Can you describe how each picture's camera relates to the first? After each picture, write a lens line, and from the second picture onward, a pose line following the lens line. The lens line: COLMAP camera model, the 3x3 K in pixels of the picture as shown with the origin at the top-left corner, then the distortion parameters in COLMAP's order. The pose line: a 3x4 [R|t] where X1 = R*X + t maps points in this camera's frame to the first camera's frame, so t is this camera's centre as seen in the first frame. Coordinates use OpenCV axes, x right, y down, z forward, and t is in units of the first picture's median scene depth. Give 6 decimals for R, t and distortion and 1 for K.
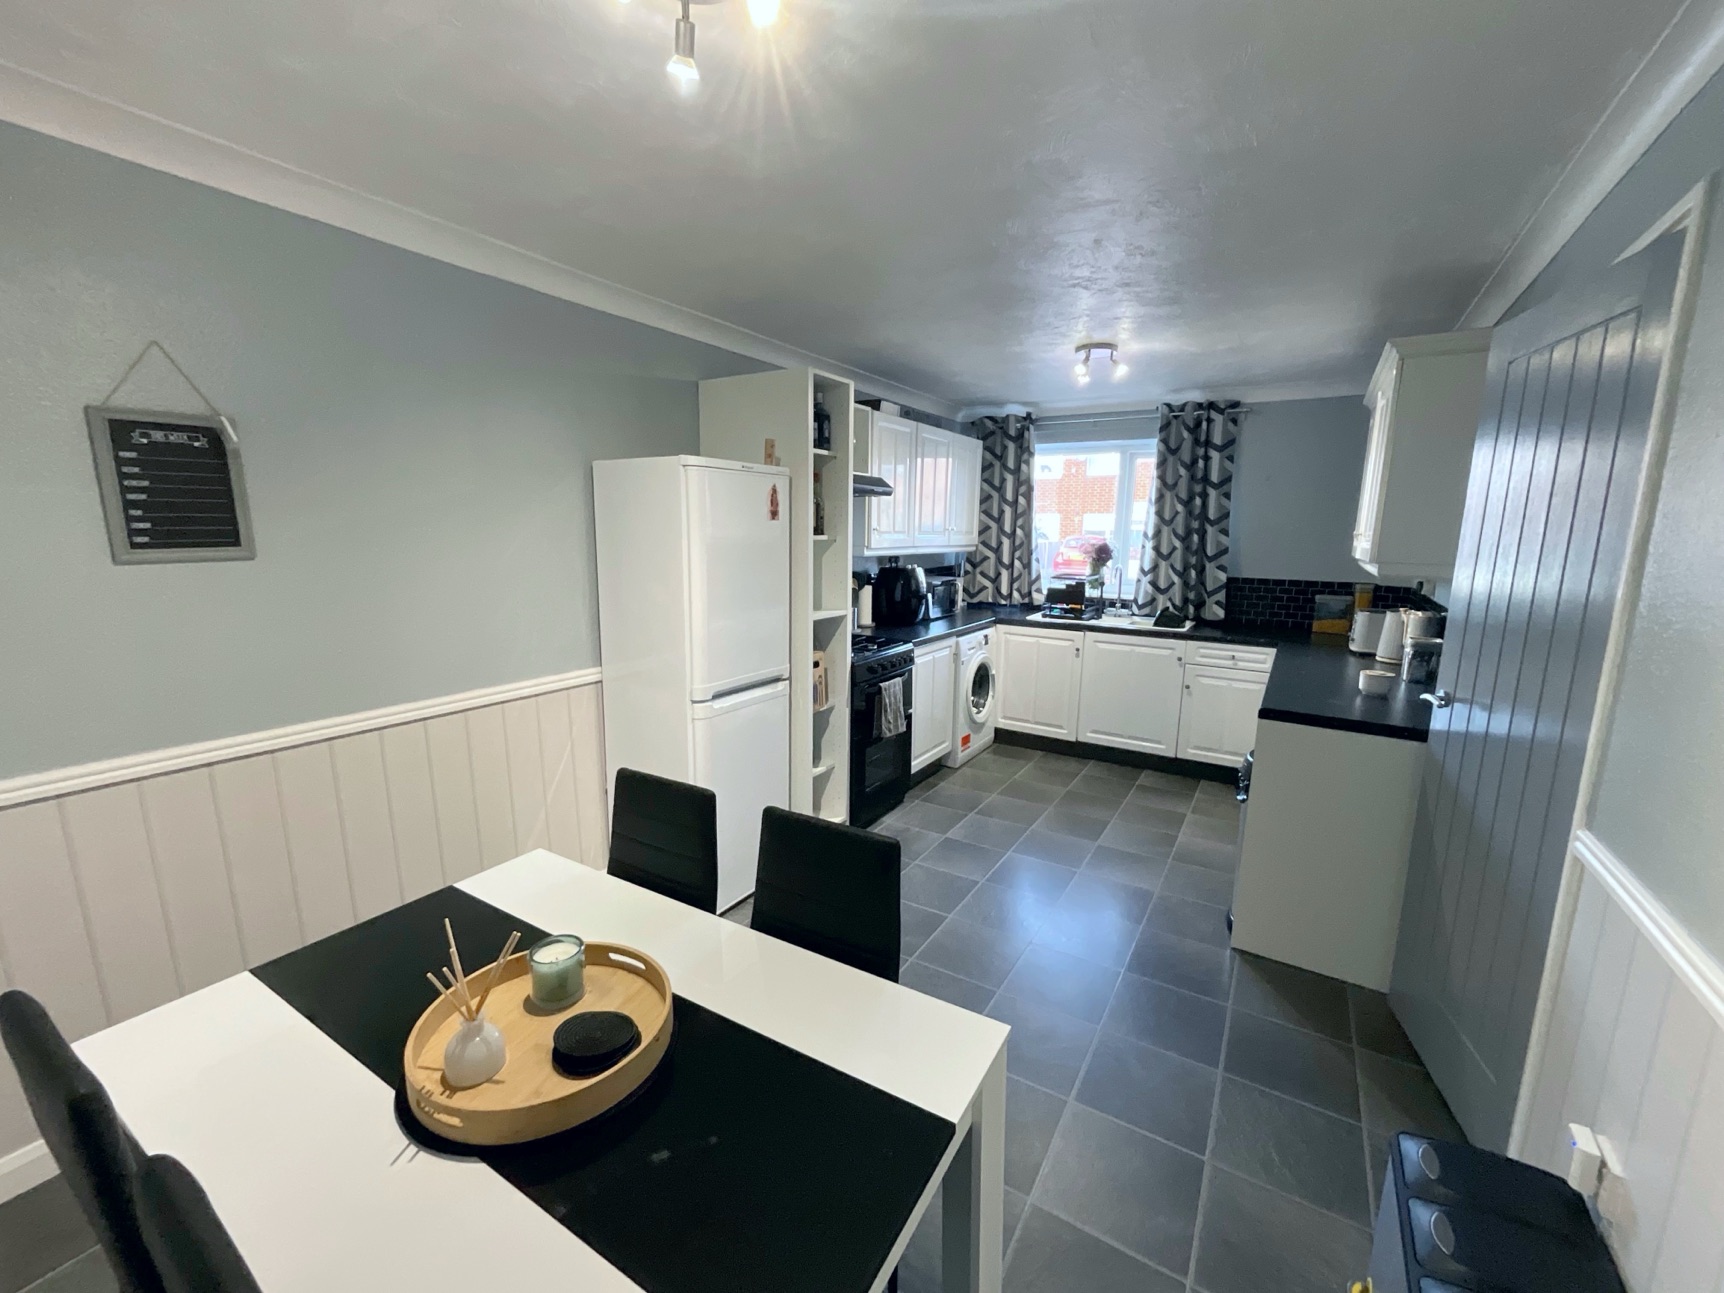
lens RADIAL K [[696.1, 0, 861.2], [0, 696.1, 647.0], [0, 0, 1]] dist [-0.002797, -0.000605]
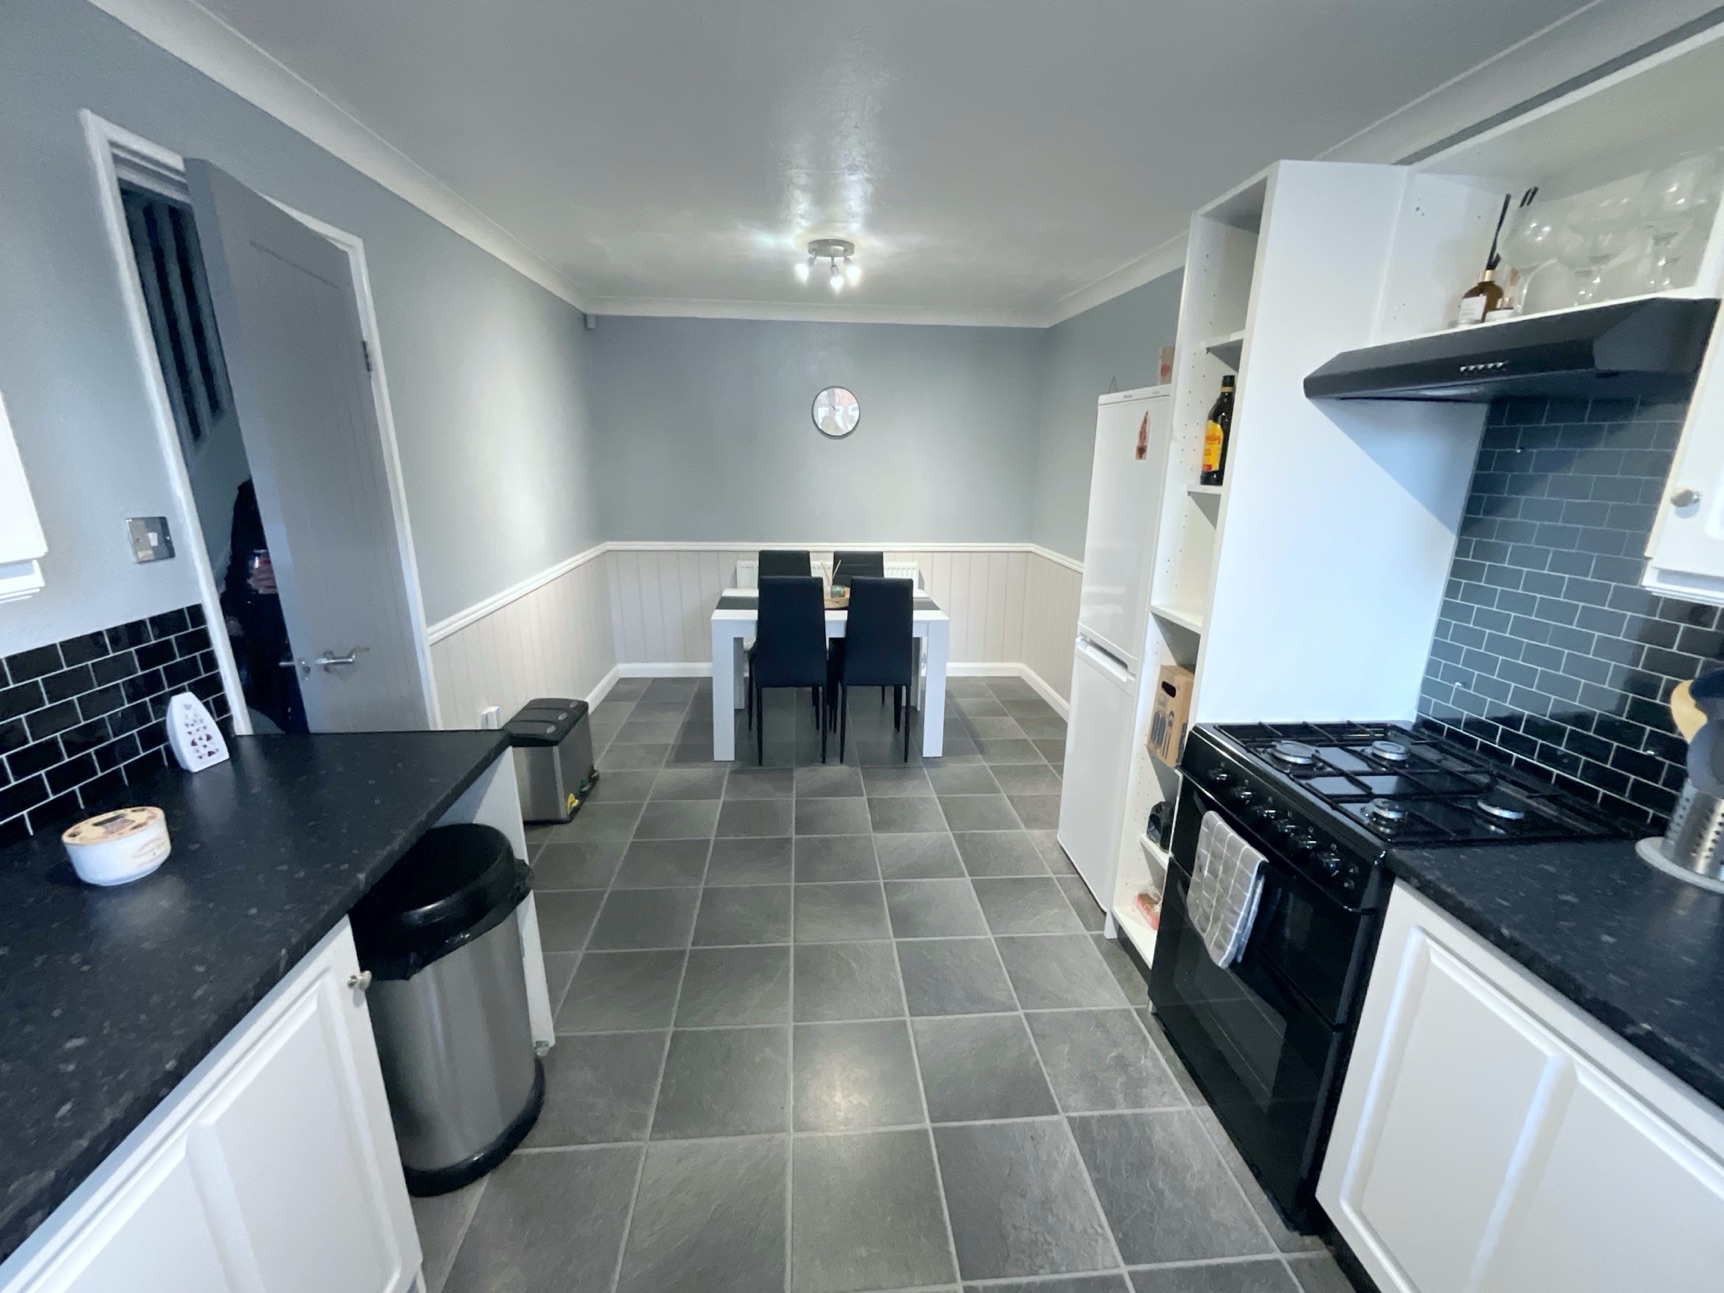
lens RADIAL K [[696.1, 0, 861.1], [0, 696.1, 643.8], [0, 0, 1]] dist [-0.002797, -0.000605]
pose [[-0.801135, 0.134173, -0.583249, 0.469821], [-0.128246, 0.913421, 0.386283, -0.198916], [0.584581, 0.384265, -0.714567, 1.137433]]
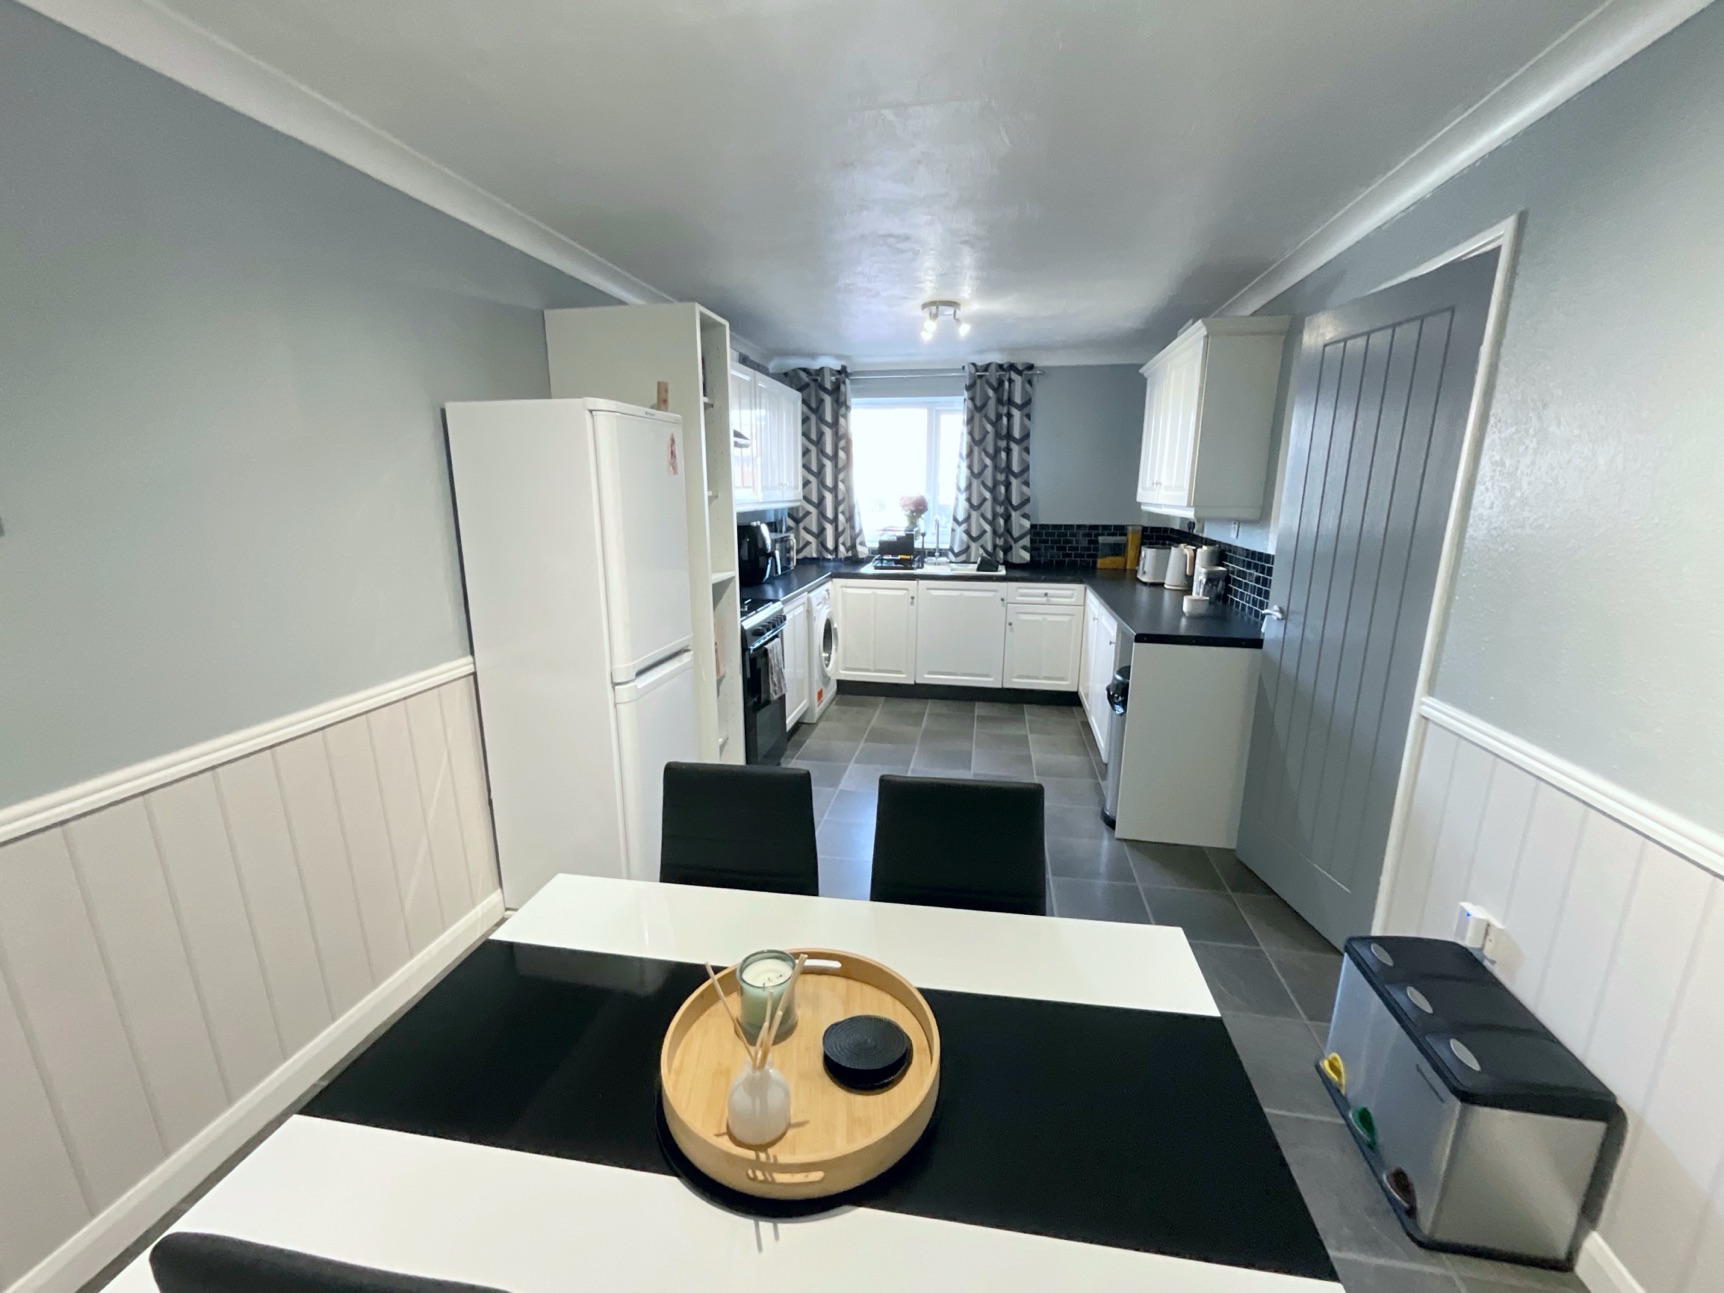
lens RADIAL K [[696.1, 0, 861.2], [0, 696.1, 648.6], [0, 0, 1]] dist [-0.002797, -0.000605]
pose [[0.929623, -0.096126, 0.355754, -0.189825], [0.073782, 0.994383, 0.075885, -0.006969], [-0.361051, -0.044296, 0.931494, 0.050663]]
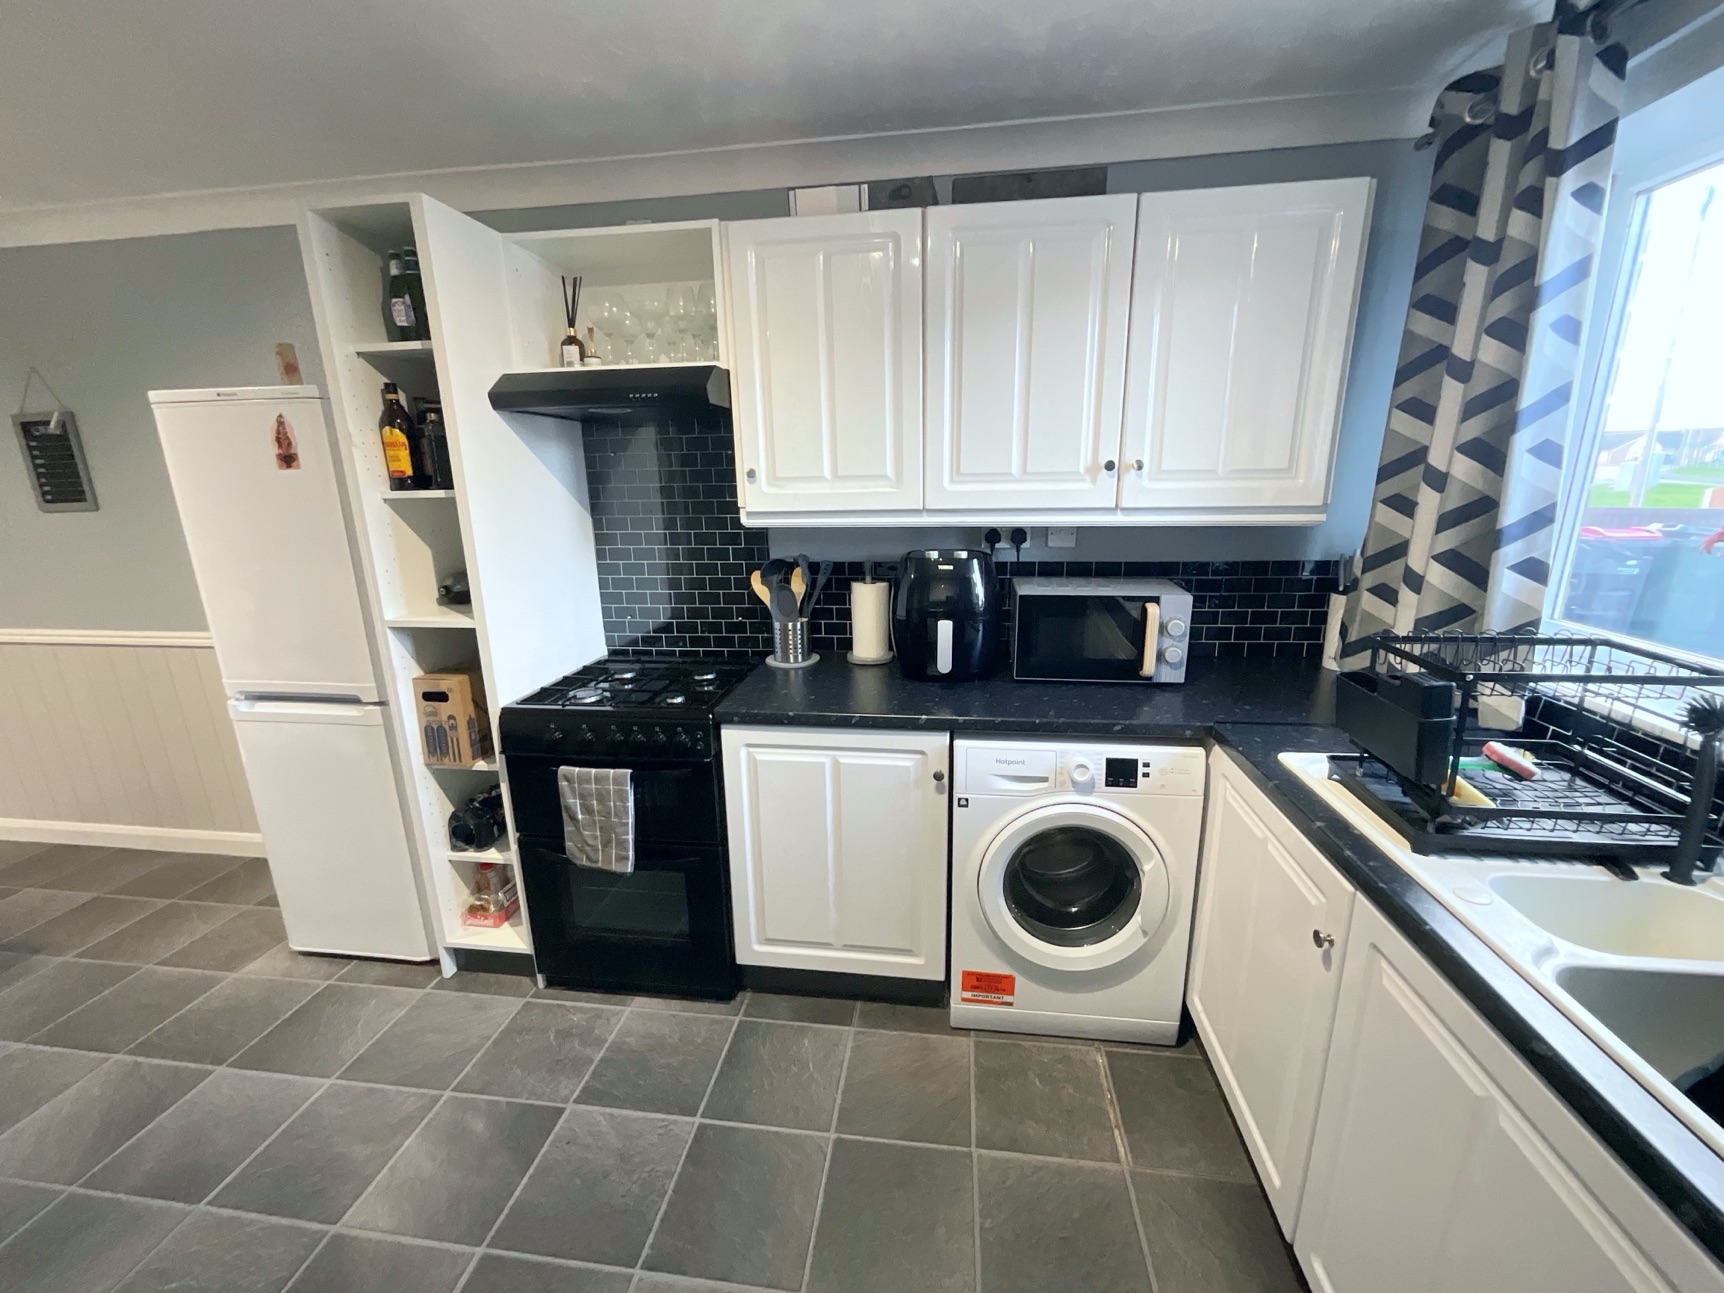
lens RADIAL K [[696.1, 0, 865.4], [0, 696.1, 641.8], [0, 0, 1]] dist [-0.002797, -0.000605]
pose [[0.415423, 0.194720, -0.888543, 0.577480], [-0.133170, 0.979314, 0.152351, -0.152933], [0.899828, 0.055037, 0.432760, 0.958495]]
